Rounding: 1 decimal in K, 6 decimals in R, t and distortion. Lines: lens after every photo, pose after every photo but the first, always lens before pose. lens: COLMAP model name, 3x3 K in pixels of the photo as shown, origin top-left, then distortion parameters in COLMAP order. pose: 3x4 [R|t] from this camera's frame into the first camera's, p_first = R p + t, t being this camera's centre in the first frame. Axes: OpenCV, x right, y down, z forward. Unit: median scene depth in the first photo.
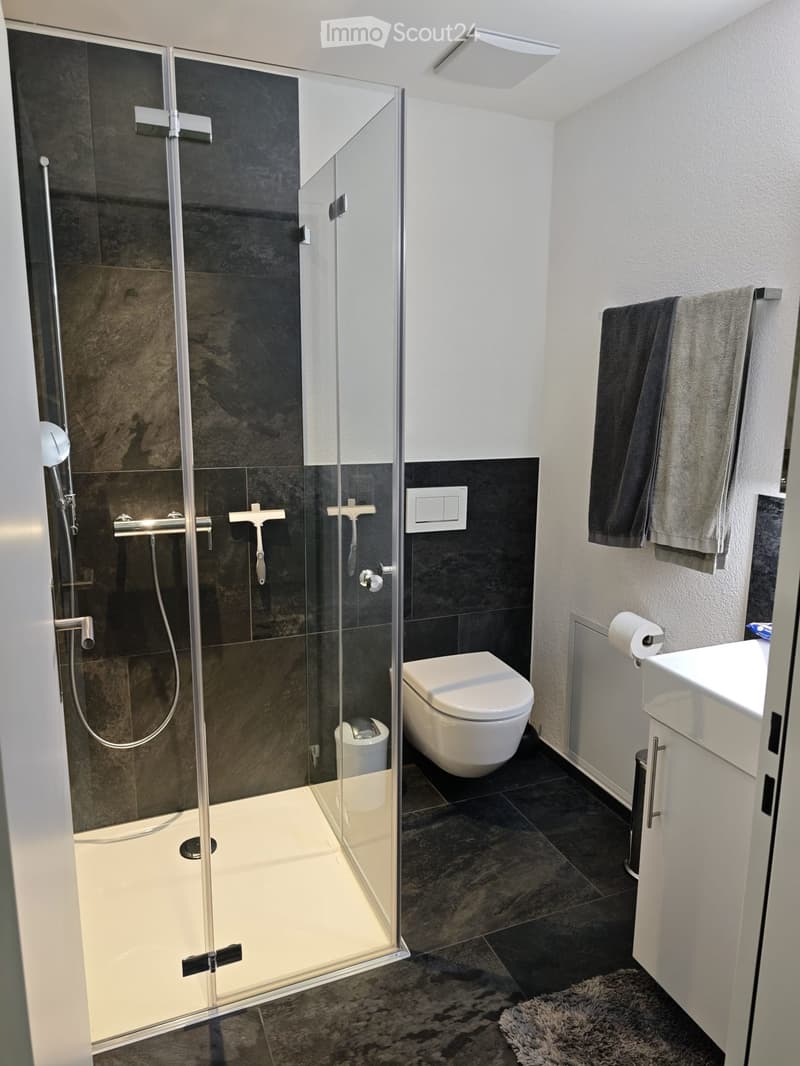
lens RADIAL K [[727.5, 0, 400.6], [0, 727.5, 533.3], [0, 0, 1]] dist [0.019121, -0.019006]
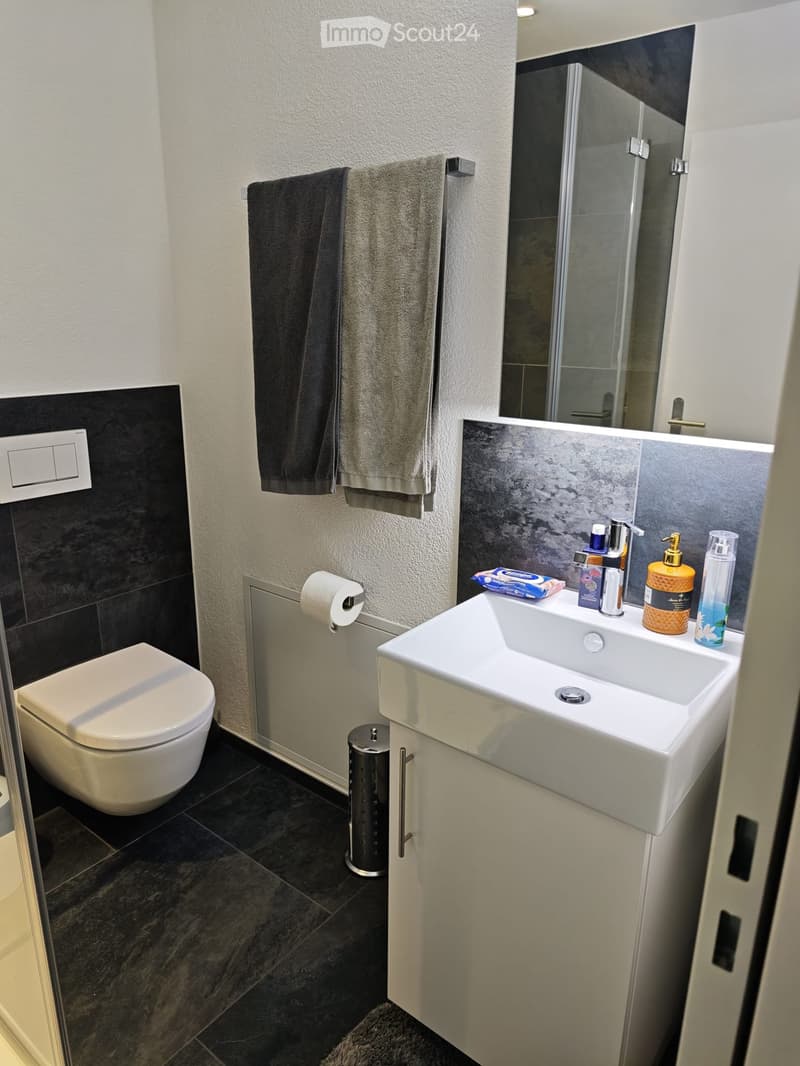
lens RADIAL K [[727.5, 0, 400.1], [0, 727.5, 530.5], [0, 0, 1]] dist [0.019121, -0.019006]
pose [[0.872742, -0.133934, 0.469449, 0.012579], [0.088183, 0.989062, 0.118241, -0.027668], [-0.480151, -0.061796, 0.875007, 0.249812]]
